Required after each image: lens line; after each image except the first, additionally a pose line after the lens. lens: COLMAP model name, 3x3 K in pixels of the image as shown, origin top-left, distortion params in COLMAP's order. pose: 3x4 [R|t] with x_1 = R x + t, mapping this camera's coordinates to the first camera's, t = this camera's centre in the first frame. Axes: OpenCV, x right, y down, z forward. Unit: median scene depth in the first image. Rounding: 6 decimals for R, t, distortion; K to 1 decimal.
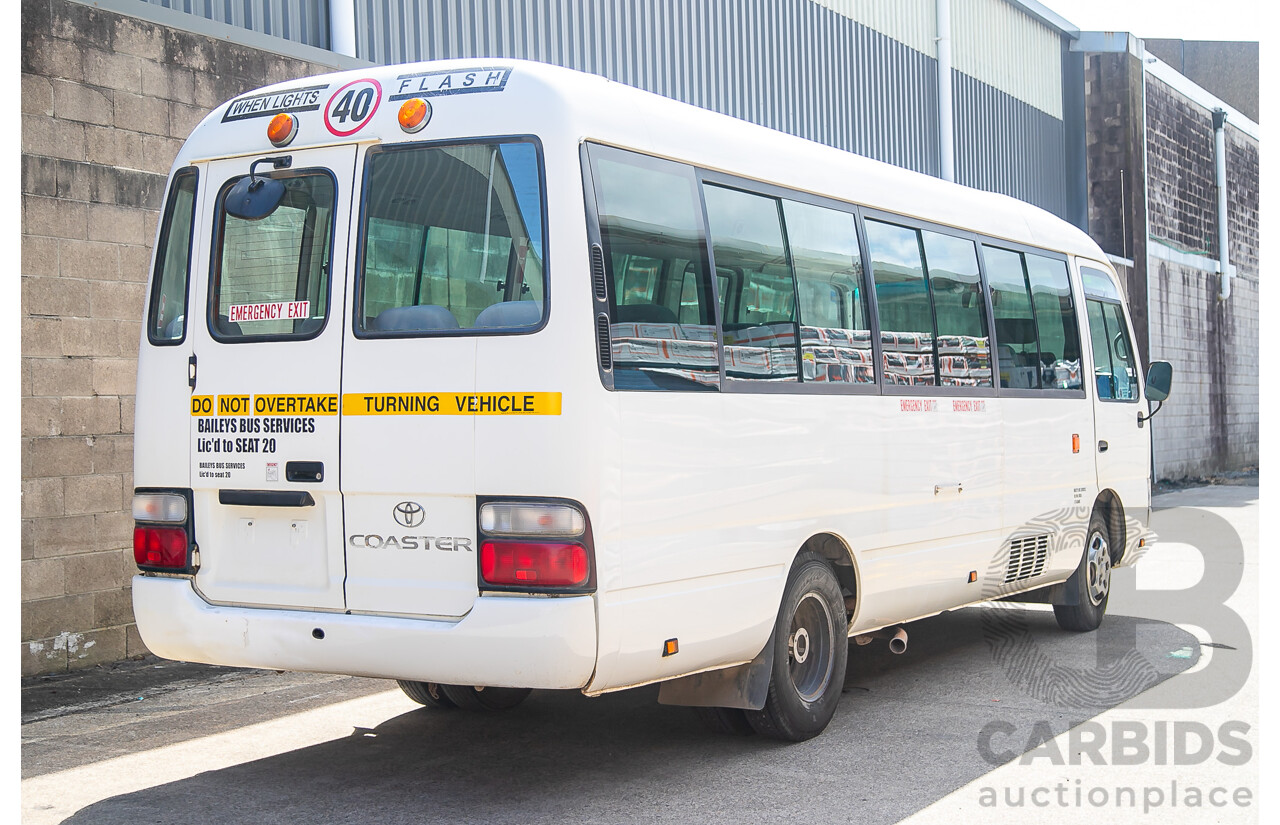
lens RADIAL K [[1689.0, 0, 640.0], [0, 1689.0, 412.5], [0, 0, 1]] dist [0.091514, -0.008307]
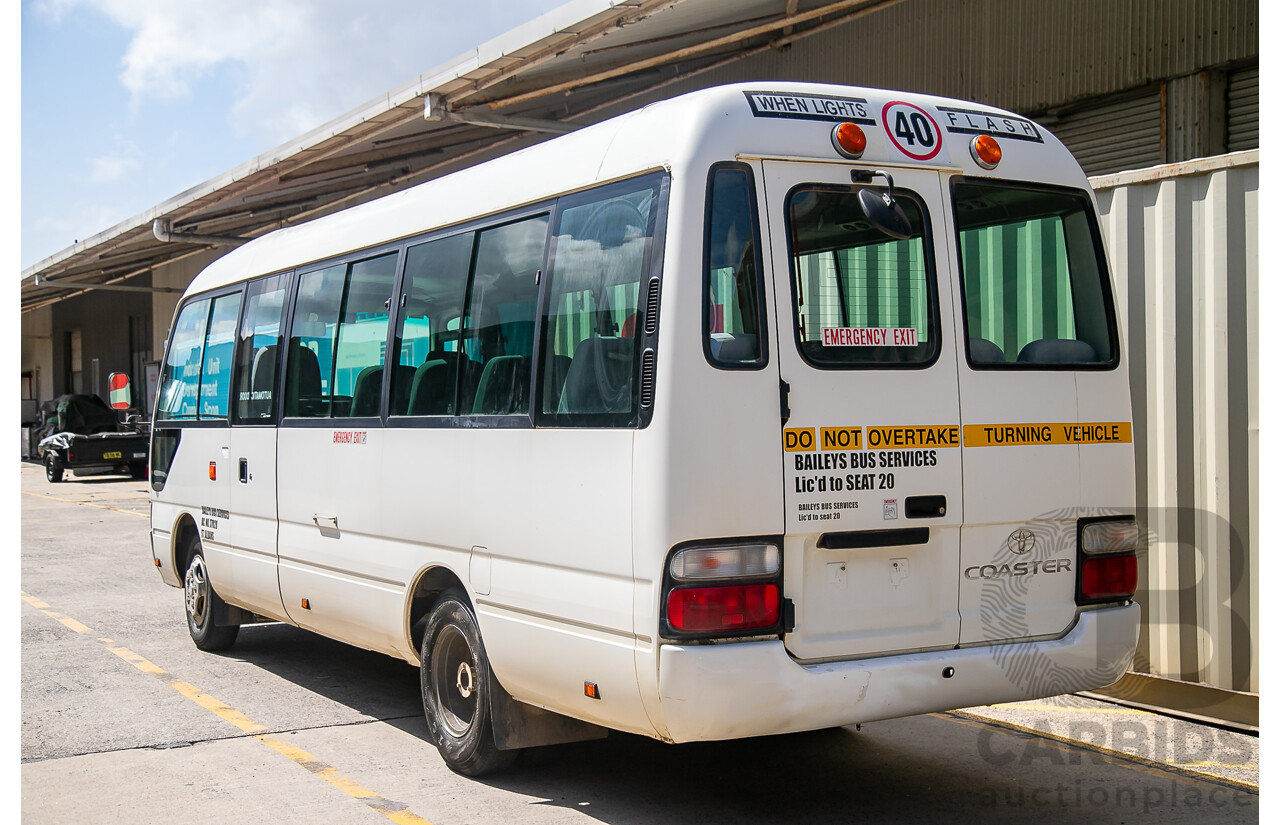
lens RADIAL K [[1601.0, 0, 600.4], [0, 1601.0, 416.4], [0, 0, 1]] dist [0.068967, -0.004422]
pose [[0.508913, -0.005151, 0.860803, -1.056581], [0.008717, 0.999962, 0.000831, -0.018167], [-0.860774, 0.007081, 0.508938, 0.686948]]
